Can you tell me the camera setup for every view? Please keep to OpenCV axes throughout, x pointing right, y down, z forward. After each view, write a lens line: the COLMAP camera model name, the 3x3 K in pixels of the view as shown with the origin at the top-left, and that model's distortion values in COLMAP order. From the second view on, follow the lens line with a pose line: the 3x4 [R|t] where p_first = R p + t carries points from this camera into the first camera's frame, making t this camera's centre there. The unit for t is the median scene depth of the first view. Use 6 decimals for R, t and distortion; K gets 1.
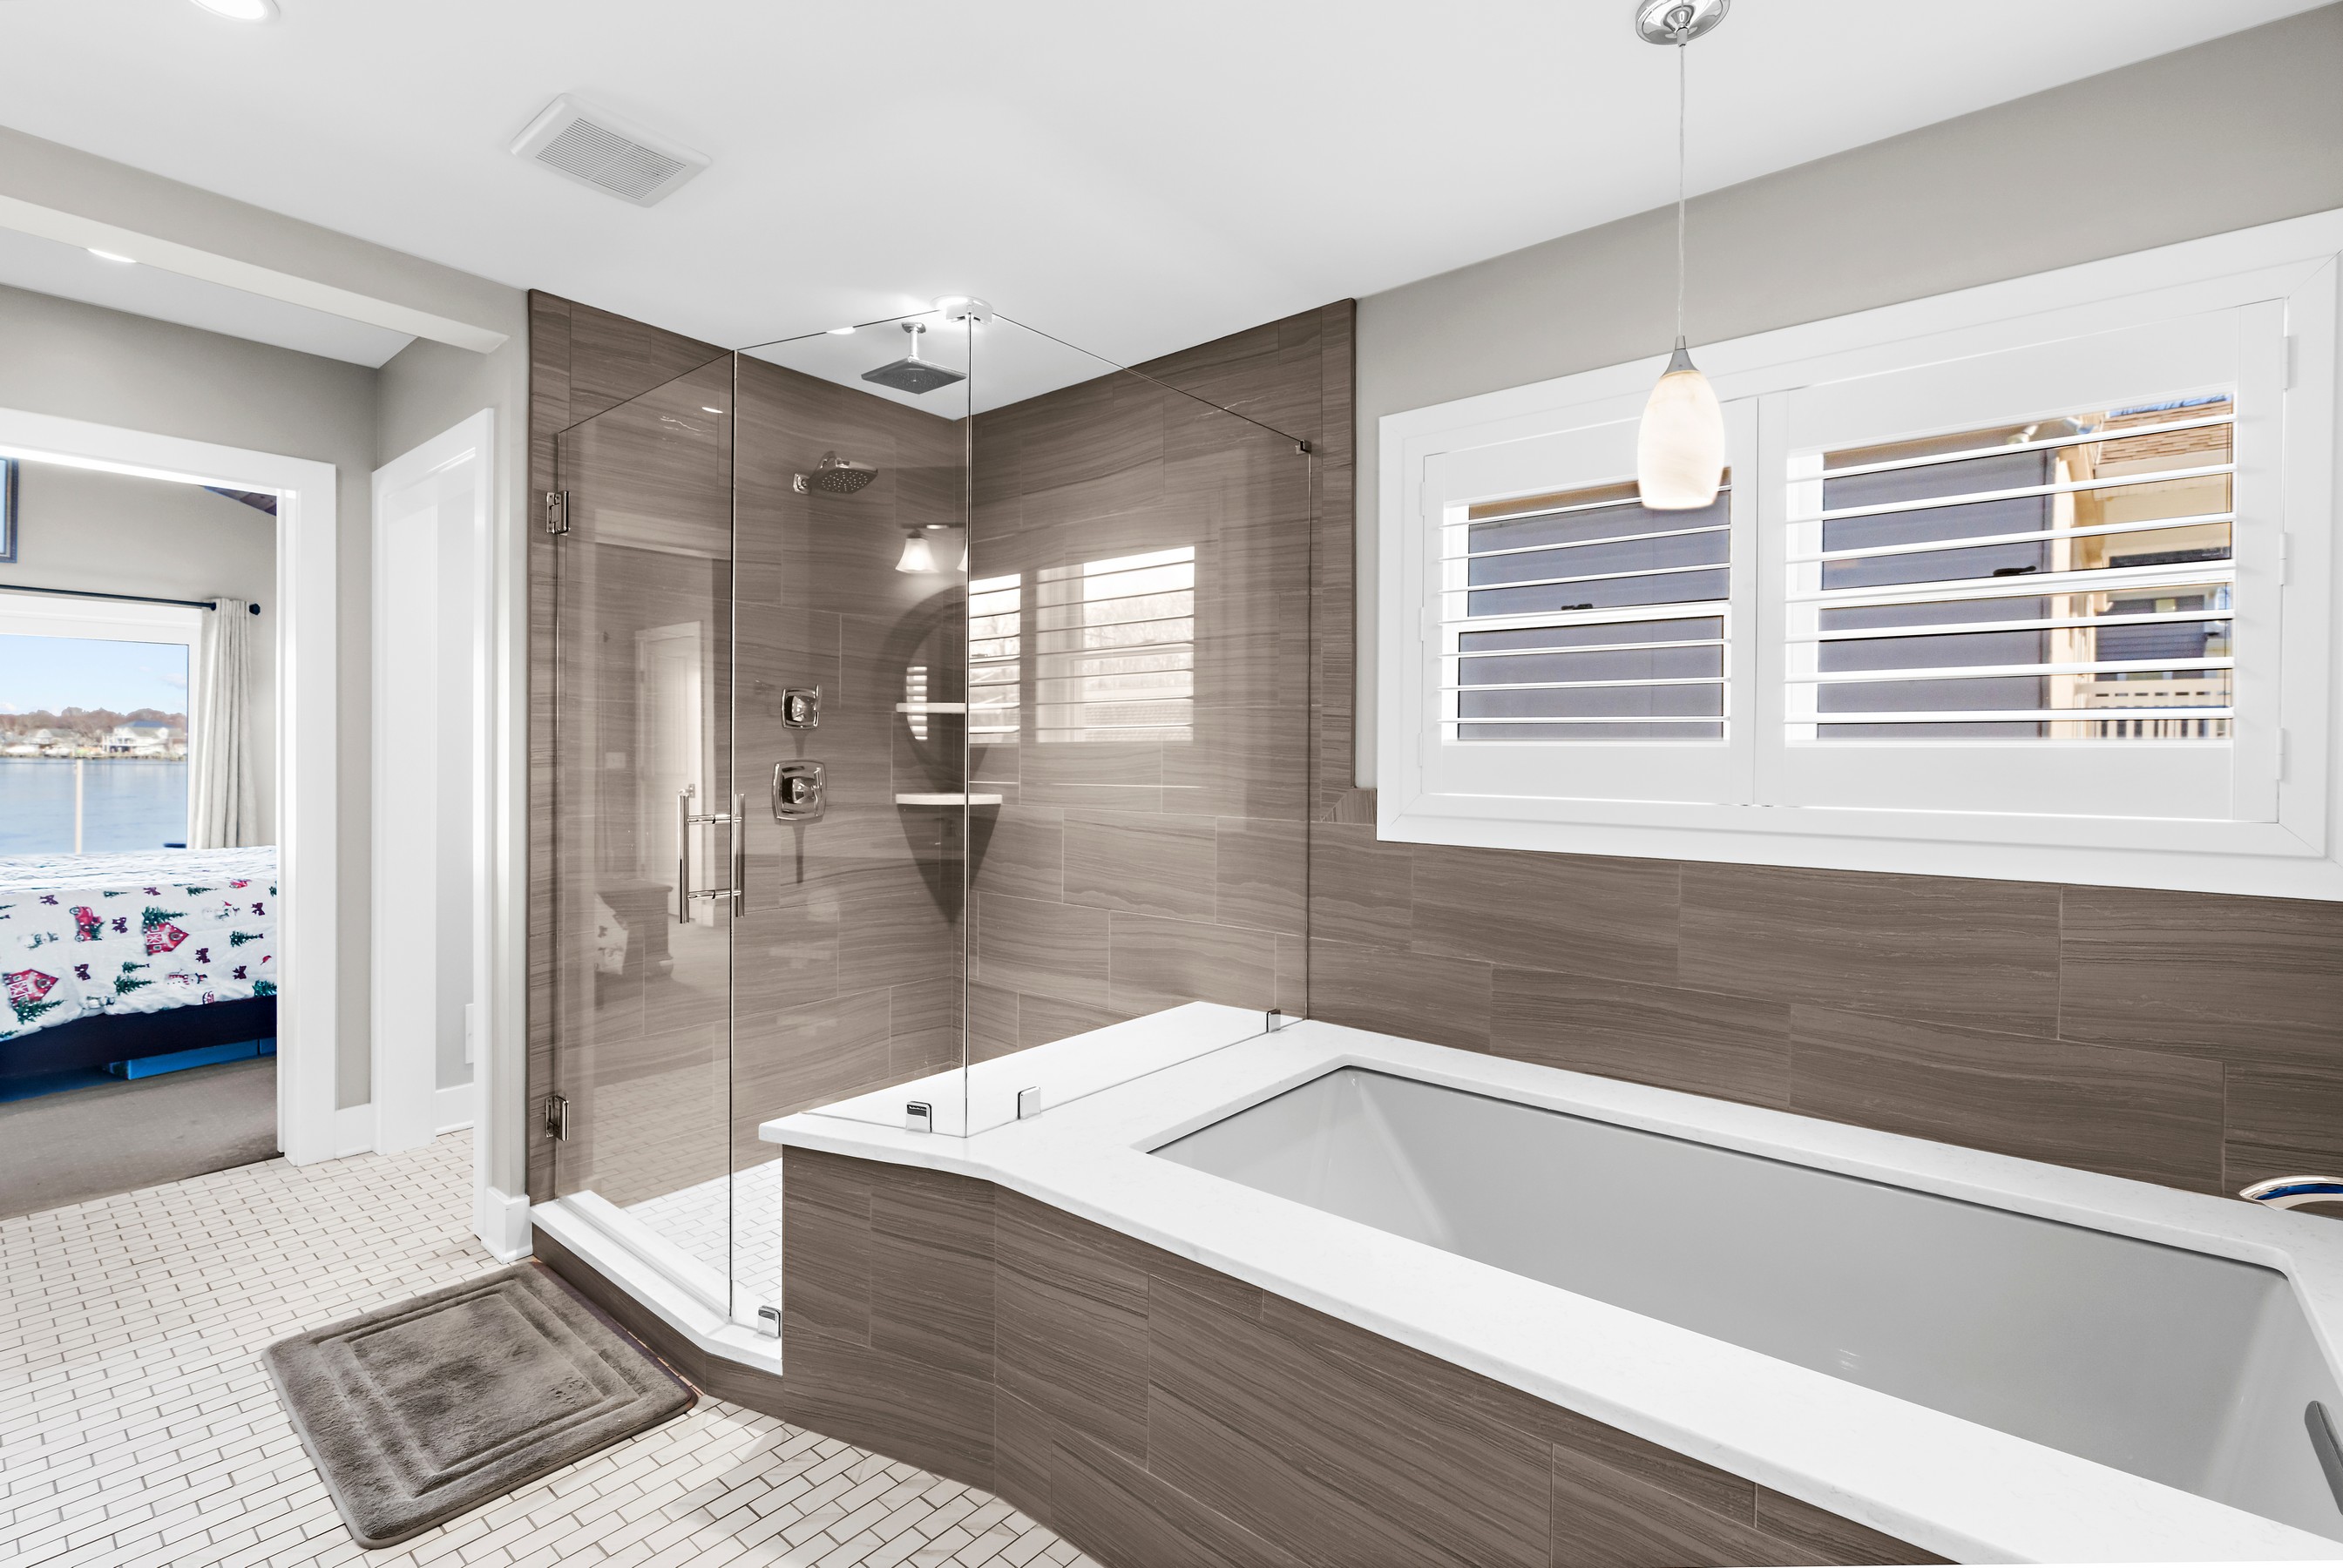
lens RADIAL K [[1076.8, 0, 1151.9], [0, 1076.8, 784.9], [0, 0, 1]] dist [-0.005794, 0.000450]
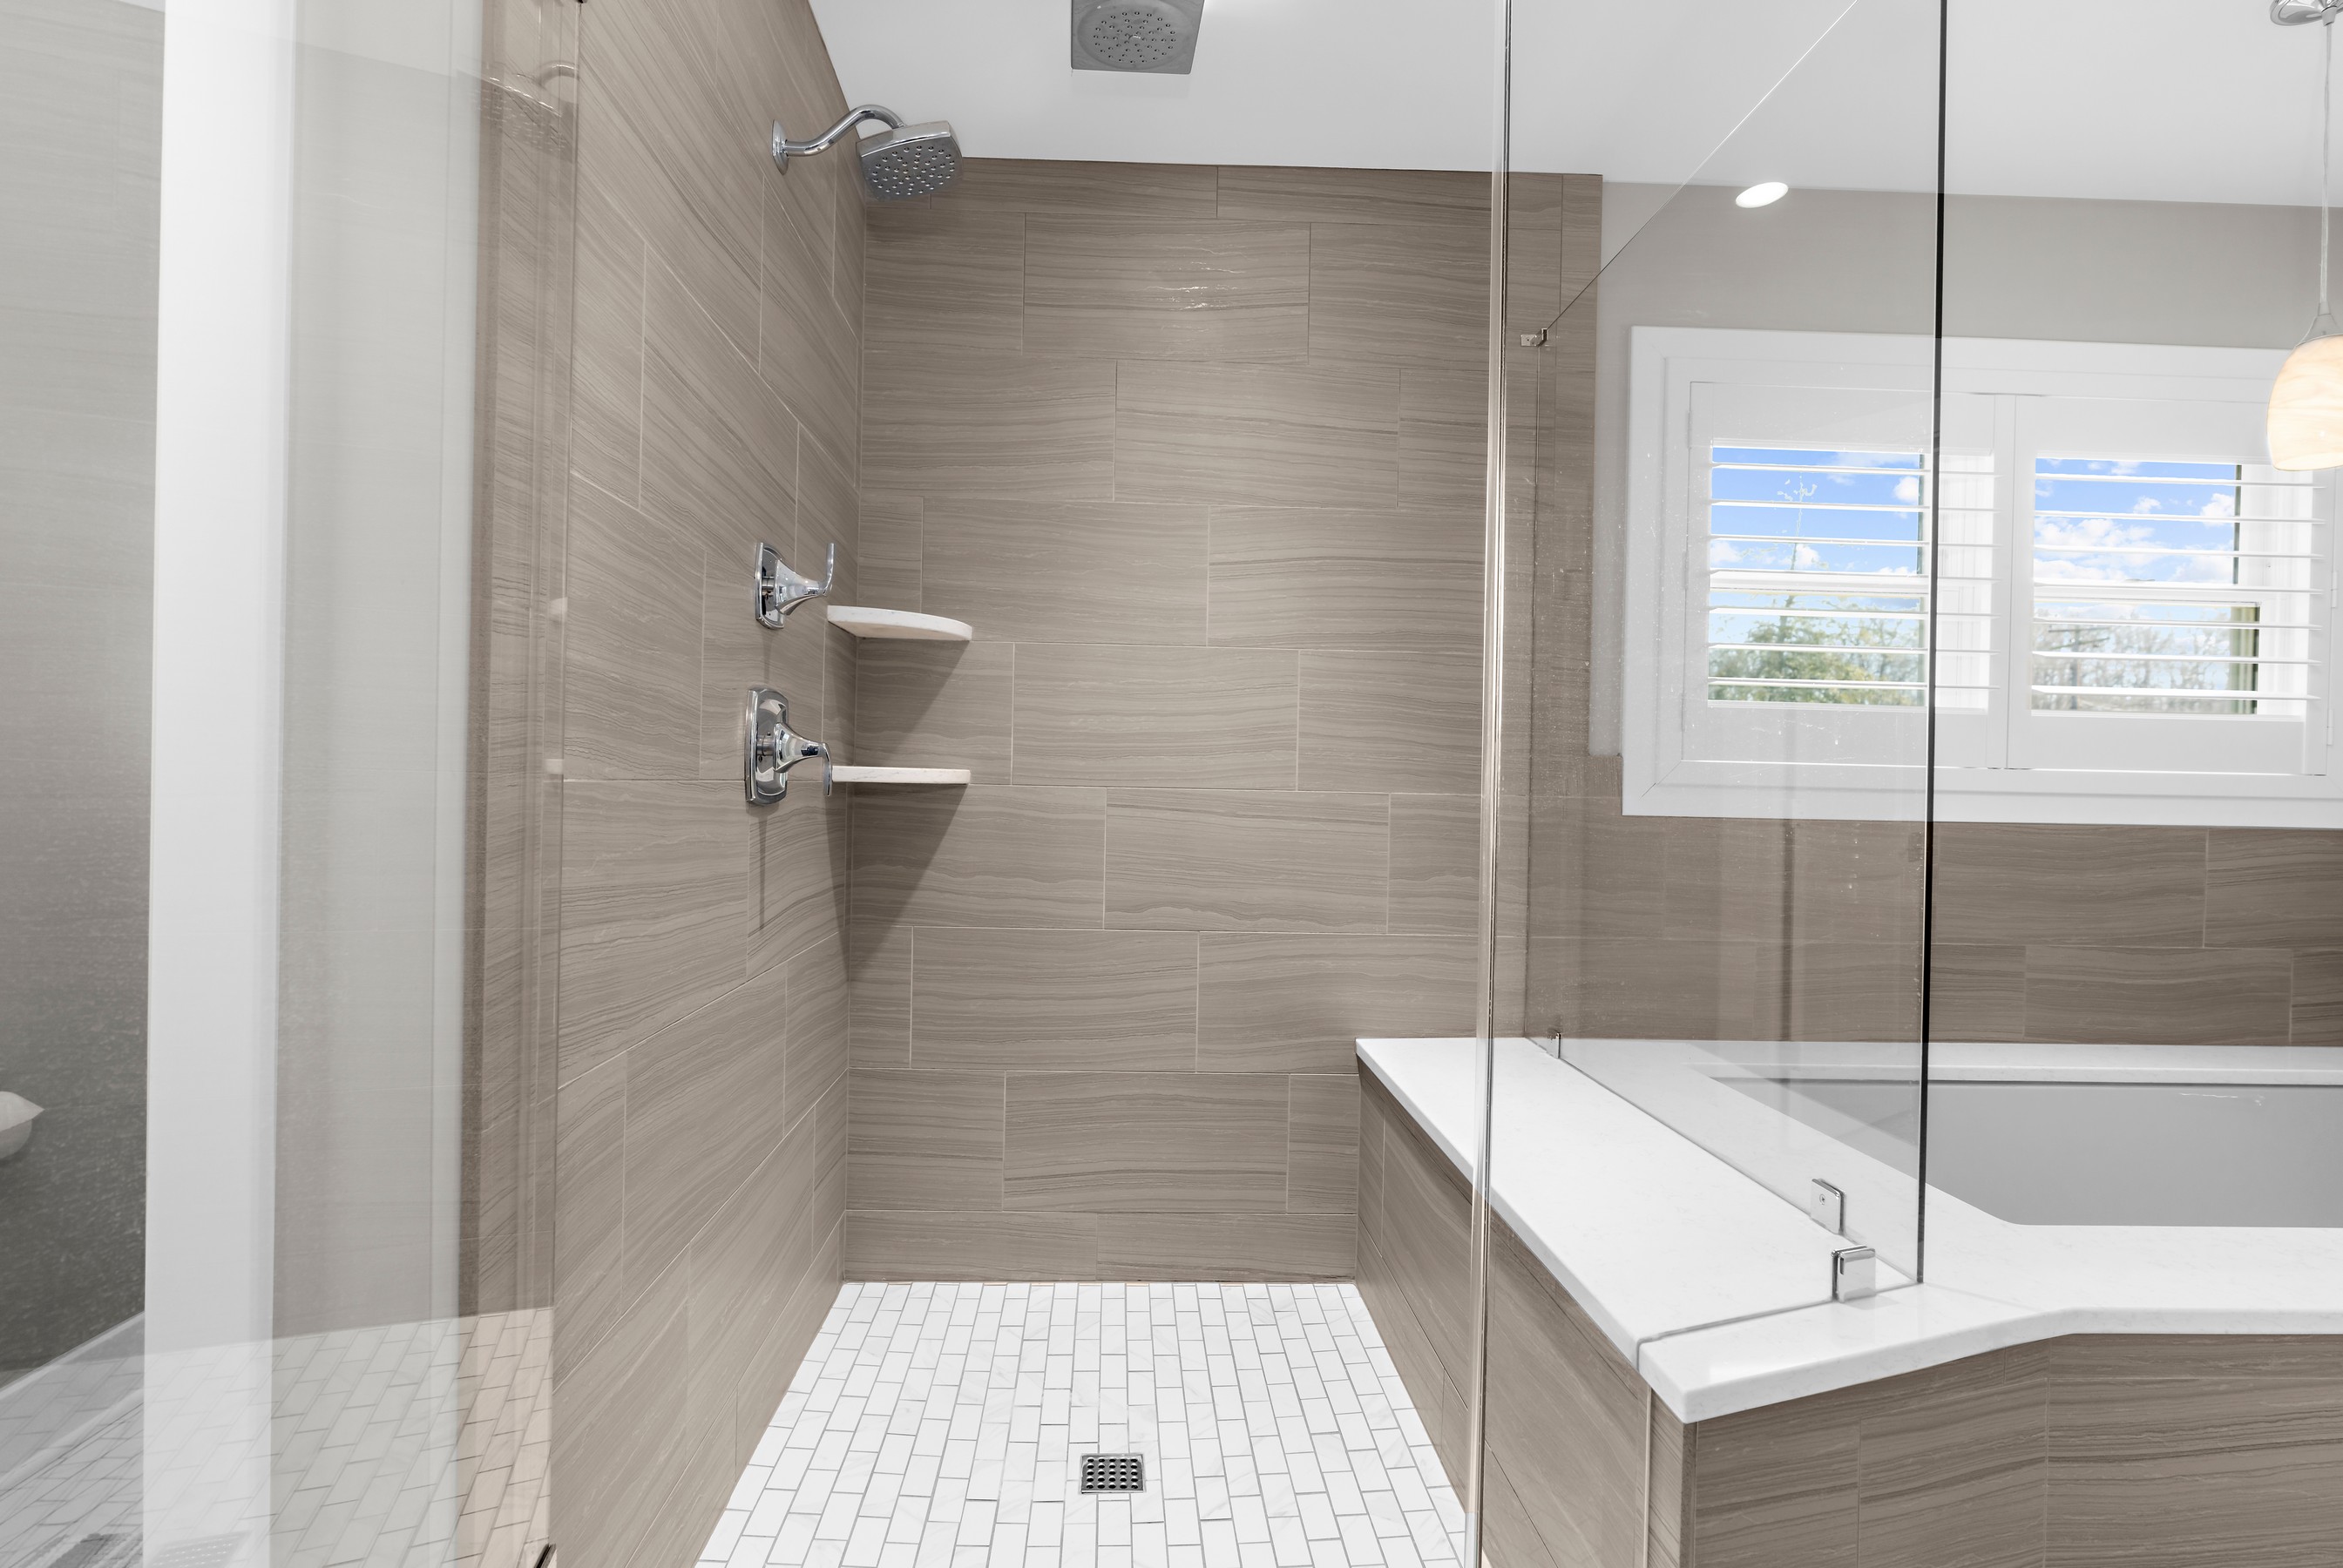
lens RADIAL K [[1085.9, 0, 1161.7], [0, 1085.9, 807.0], [0, 0, 1]] dist [0.000210, 0.000542]
pose [[0.735709, -0.005870, 0.677272, -0.724605], [0.004652, 0.999983, 0.003613, 0.043979], [-0.677281, 0.000493, 0.735724, 0.672912]]
